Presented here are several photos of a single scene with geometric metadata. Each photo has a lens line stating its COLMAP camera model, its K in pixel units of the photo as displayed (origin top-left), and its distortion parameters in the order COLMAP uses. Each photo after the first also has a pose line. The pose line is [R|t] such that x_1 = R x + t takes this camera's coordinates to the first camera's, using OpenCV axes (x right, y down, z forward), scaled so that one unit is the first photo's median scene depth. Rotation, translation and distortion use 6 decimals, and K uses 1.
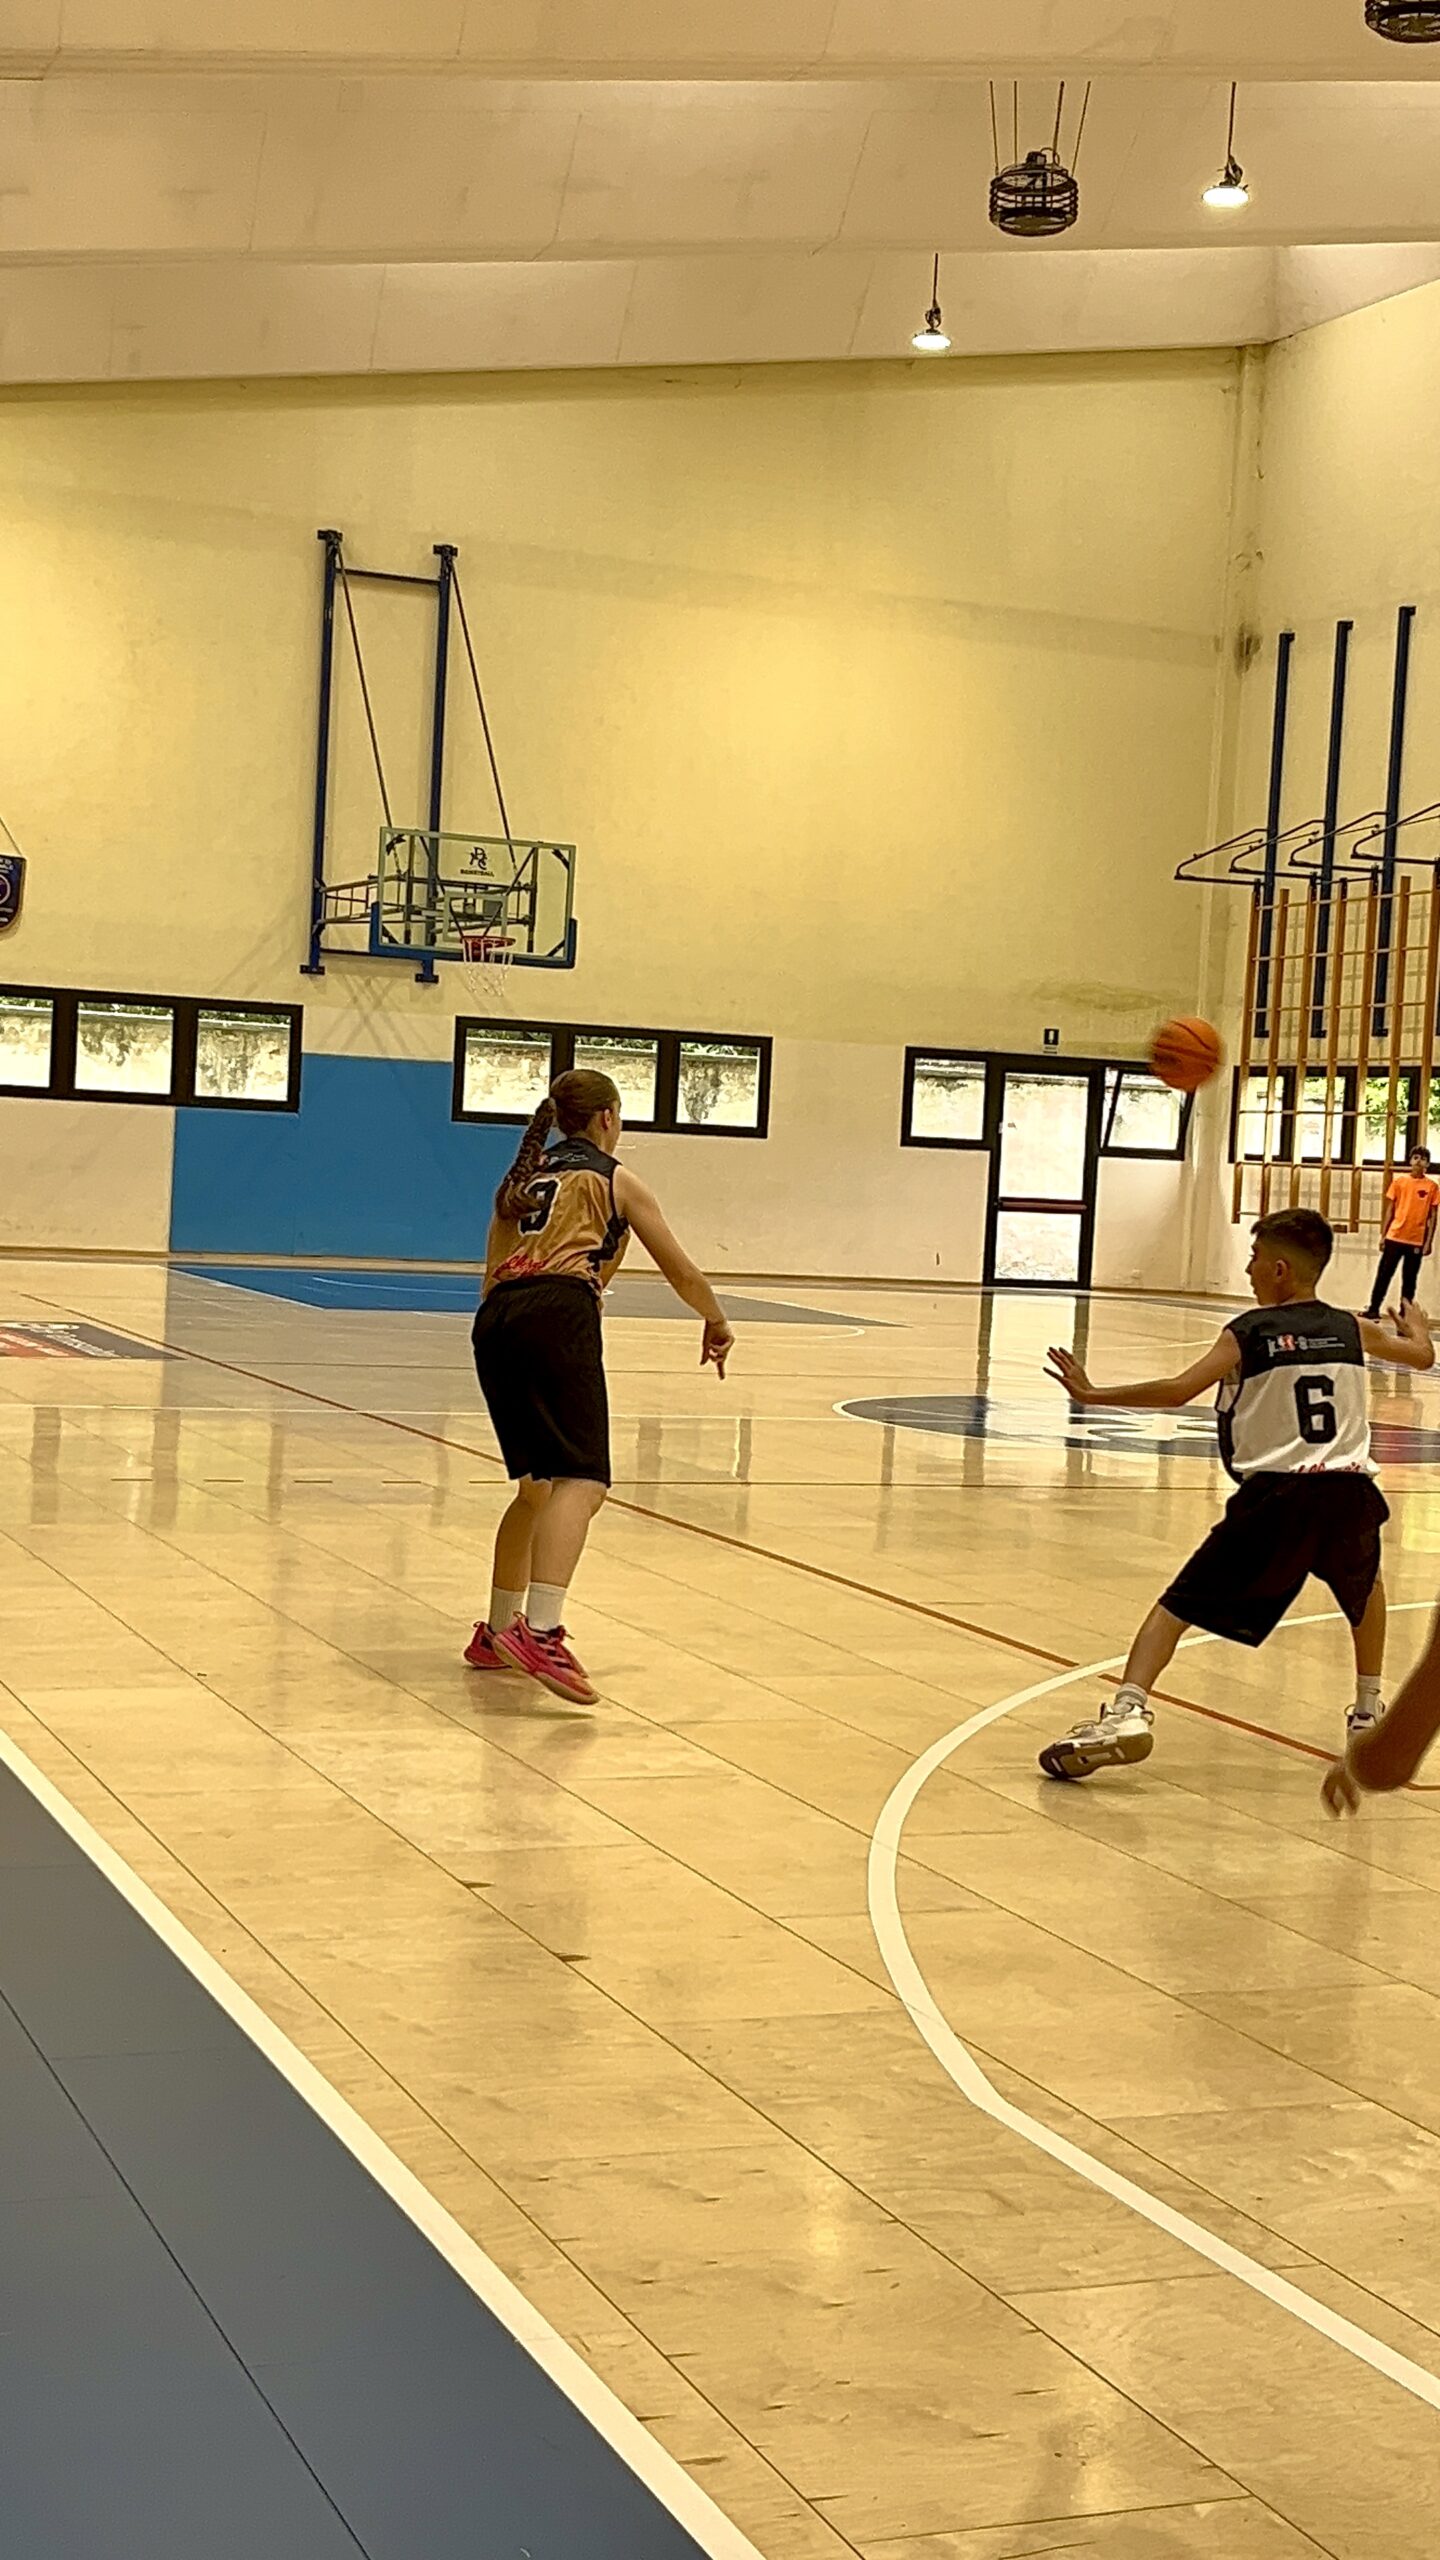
lens RADIAL K [[3303.2, 0, 732.3], [0, 3303.2, 1281.4], [0, 0, 1]] dist [0.189631, -0.736581]
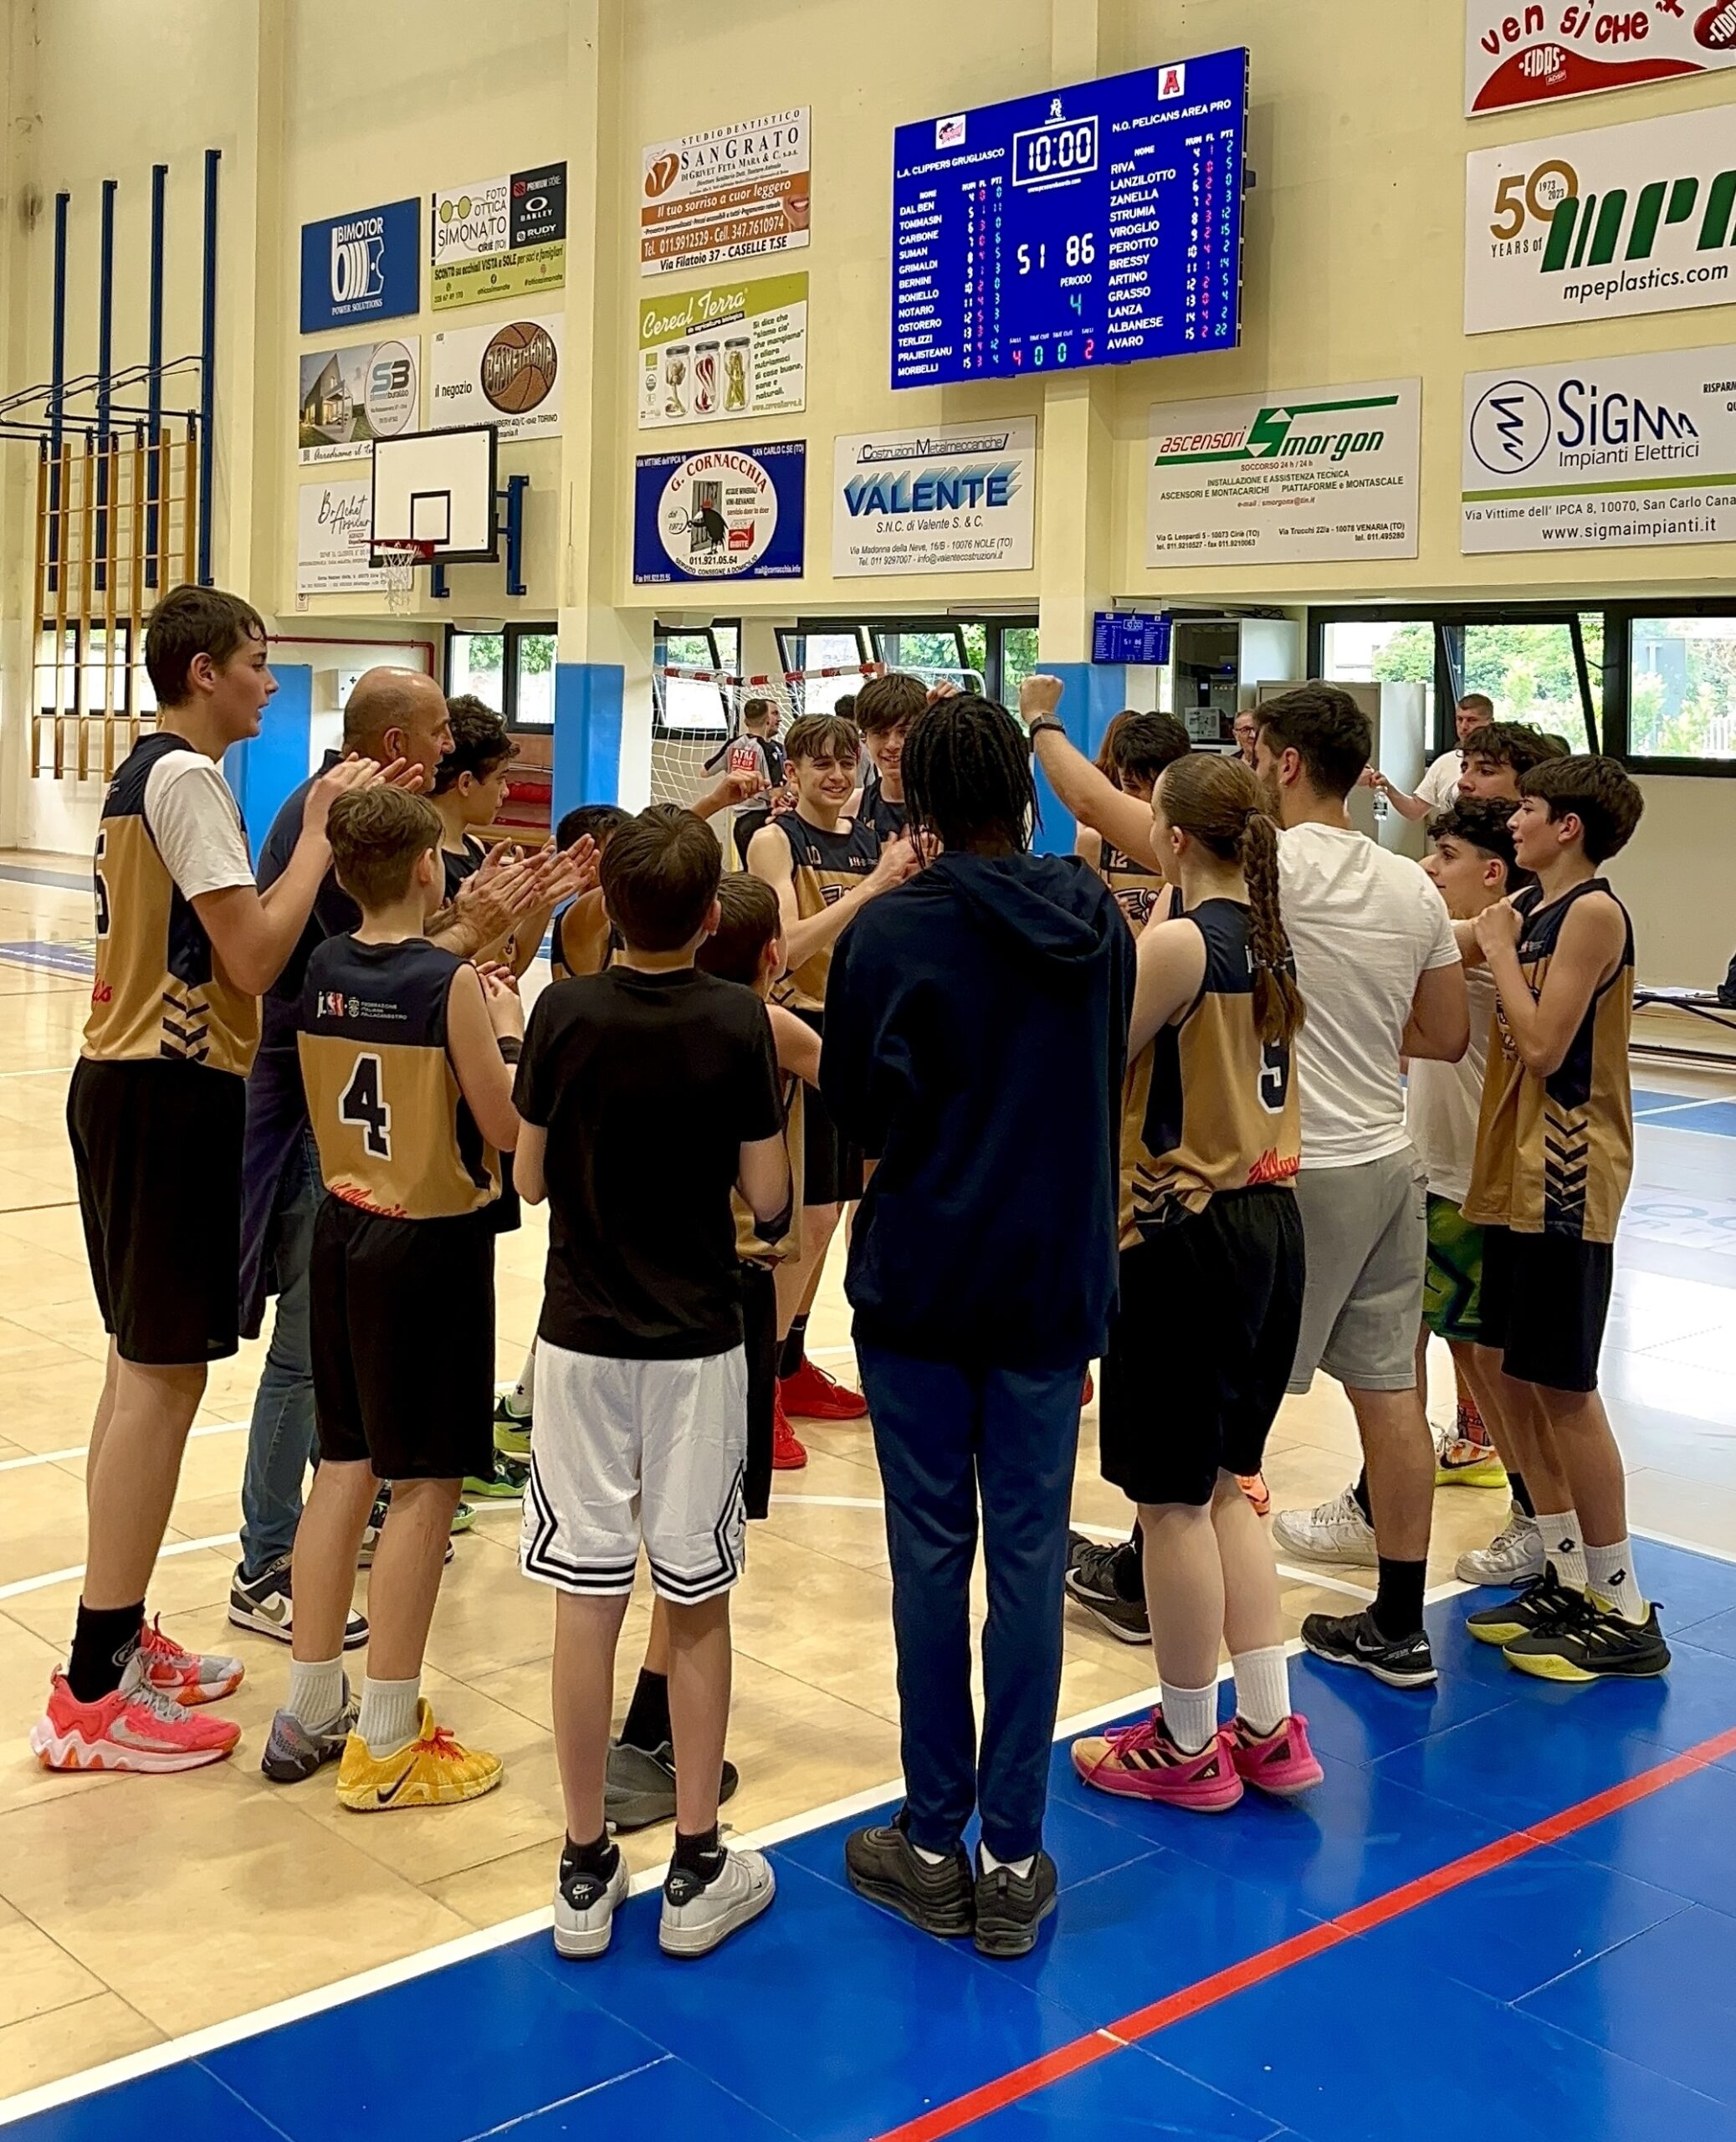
lens RADIAL K [[2576.5, 0, 872.5], [0, 2576.5, 682.2], [0, 0, 1]] dist [0.177821, -0.641373]
pose [[0.941566, -0.032768, 0.335232, 0.131014], [0.045867, 0.998459, -0.031232, -0.010378], [-0.333692, 0.044783, 0.941618, 0.183205]]
